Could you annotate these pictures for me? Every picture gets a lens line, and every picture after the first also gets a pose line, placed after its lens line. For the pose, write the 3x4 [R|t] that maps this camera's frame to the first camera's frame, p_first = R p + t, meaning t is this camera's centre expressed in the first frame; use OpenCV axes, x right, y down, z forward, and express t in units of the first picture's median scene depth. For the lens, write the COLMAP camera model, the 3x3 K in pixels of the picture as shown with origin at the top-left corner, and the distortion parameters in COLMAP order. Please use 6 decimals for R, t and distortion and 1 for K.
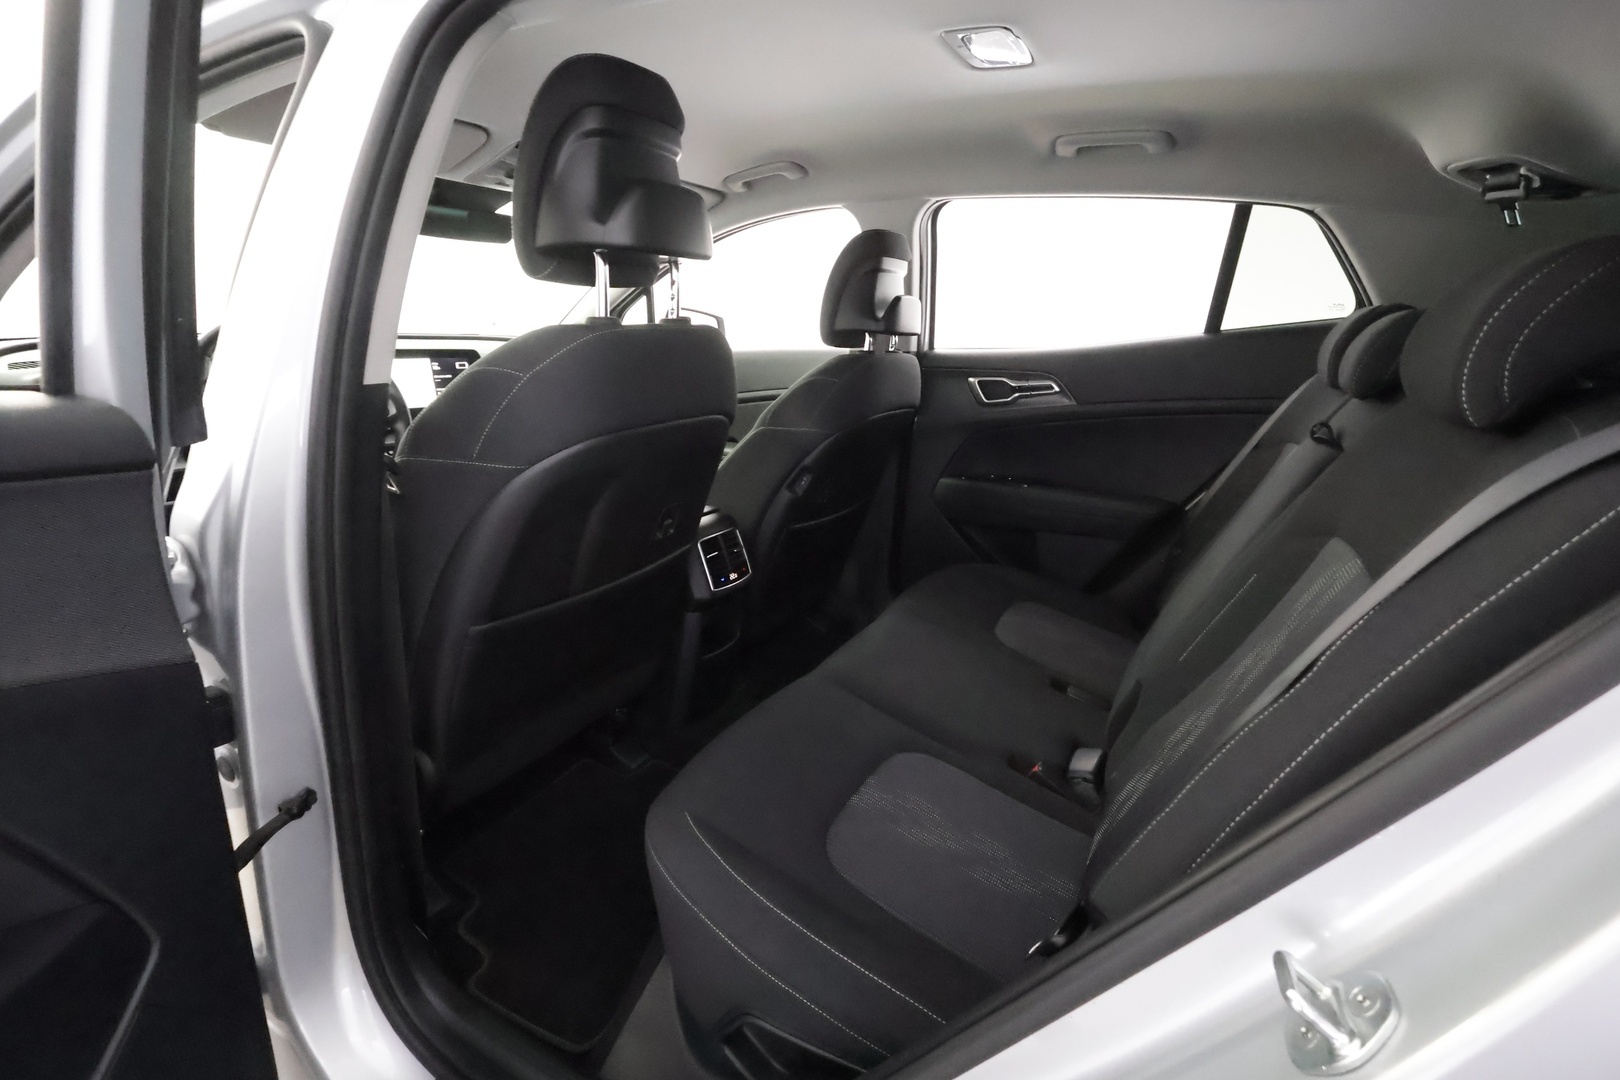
lens RADIAL K [[747.8, 0, 812.0], [0, 747.8, 542.0], [0, 0, 1]] dist [-0.004258, 0.004413]
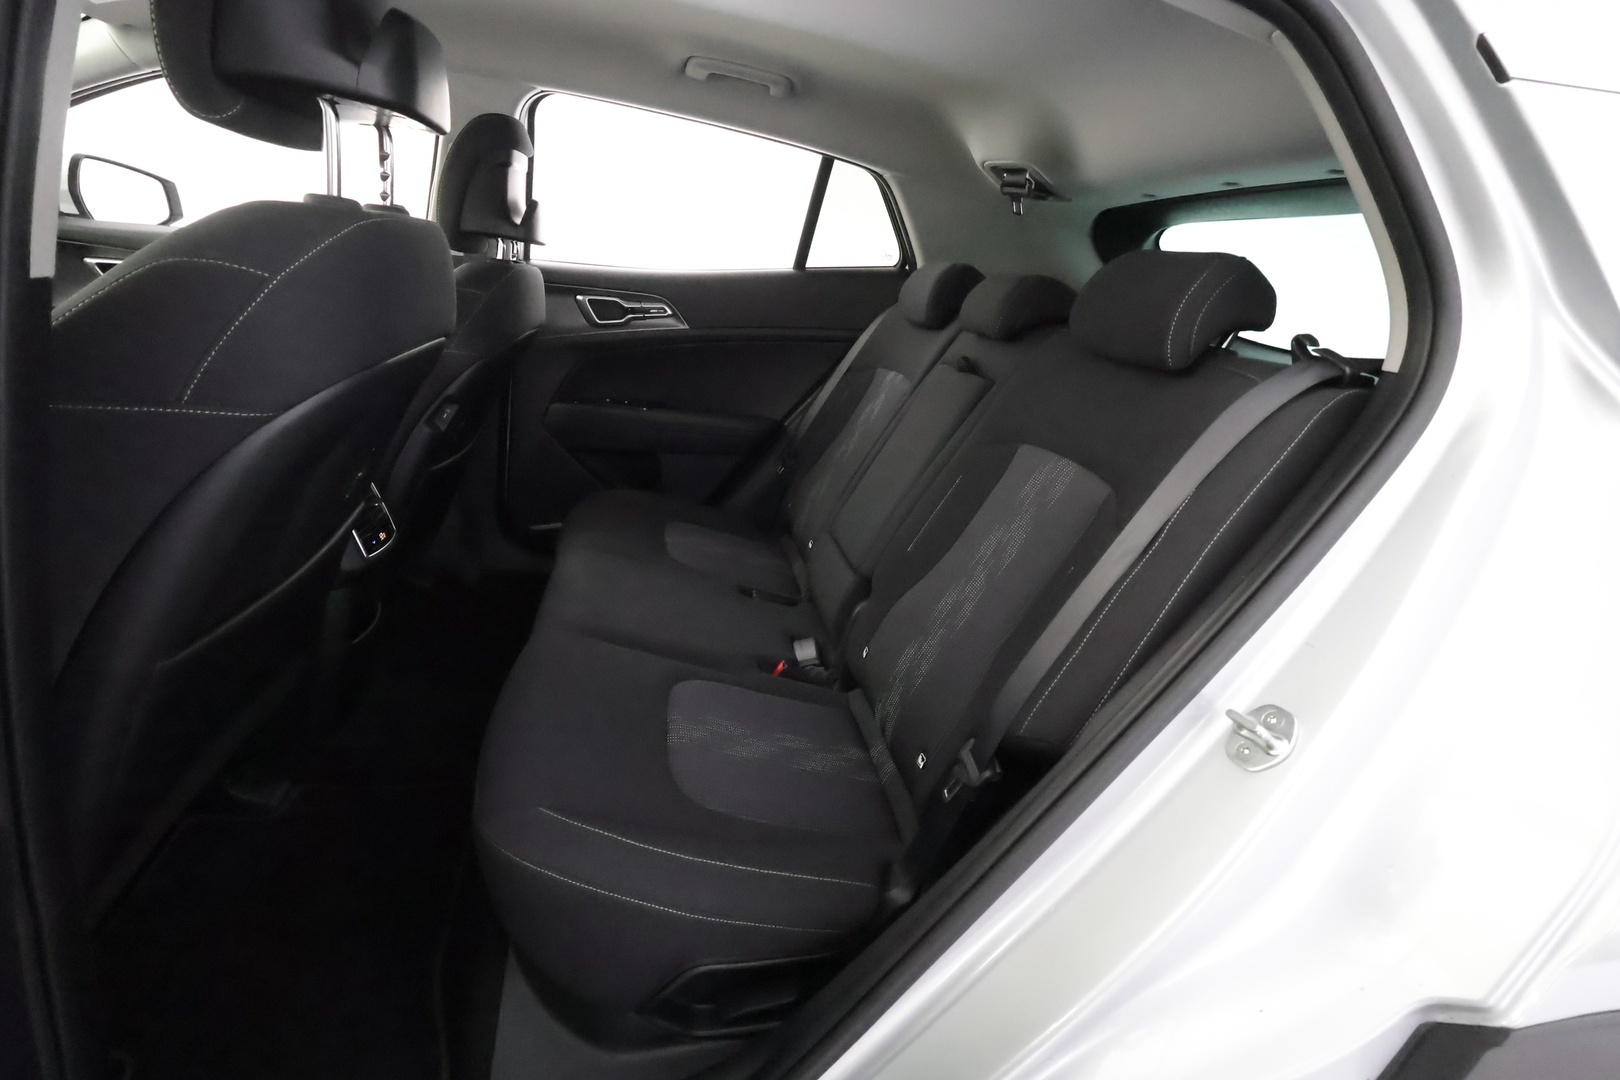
lens RADIAL K [[747.8, 0, 814.1], [0, 747.8, 539.4], [0, 0, 1]] dist [-0.004258, 0.004413]
pose [[0.773293, -0.142121, 0.617915, -0.234115], [0.076049, 0.988309, 0.132140, -0.020981], [-0.629472, -0.055191, 0.775061, 0.079163]]
